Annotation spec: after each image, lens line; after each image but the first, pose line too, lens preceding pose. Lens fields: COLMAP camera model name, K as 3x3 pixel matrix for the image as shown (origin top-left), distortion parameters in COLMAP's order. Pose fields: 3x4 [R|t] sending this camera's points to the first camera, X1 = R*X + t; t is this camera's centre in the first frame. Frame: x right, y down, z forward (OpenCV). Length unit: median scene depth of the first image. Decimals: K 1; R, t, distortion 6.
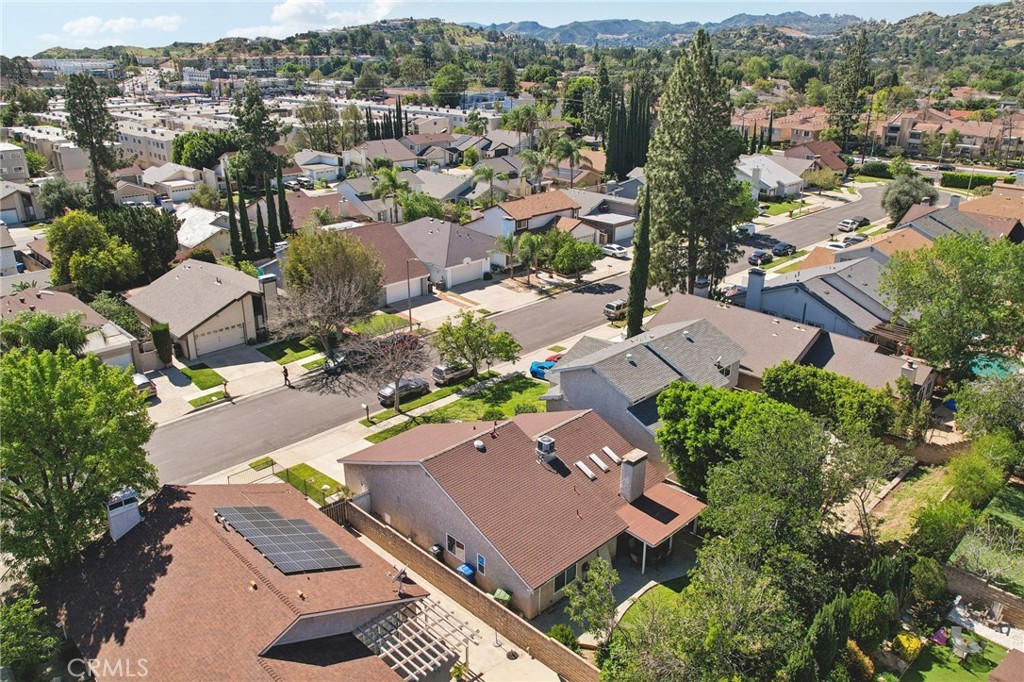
lens RADIAL K [[775.5, 0, 517.7], [0, 775.5, 340.6], [0, 0, 1]] dist [-0.076594, 0.067411]
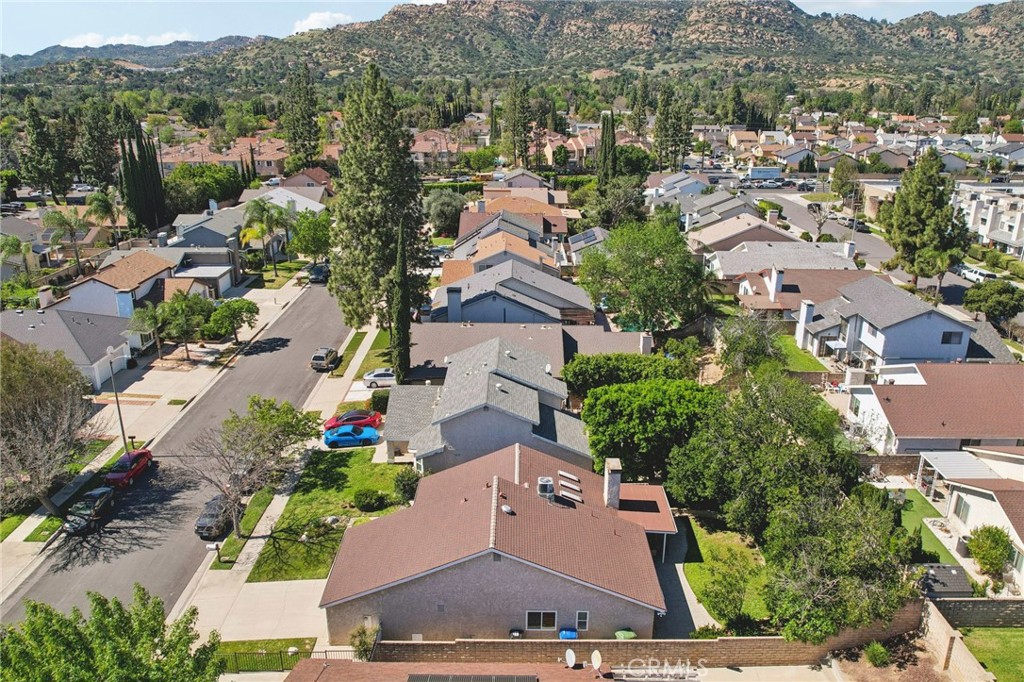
lens RADIAL K [[775.5, 0, 517.7], [0, 775.5, 340.6], [0, 0, 1]] dist [-0.076594, 0.067411]
pose [[0.709356, -0.229780, 0.666345, -0.297690], [0.254672, 0.965059, 0.061678, -0.055367], [-0.657234, 0.125948, 0.743088, 0.138139]]
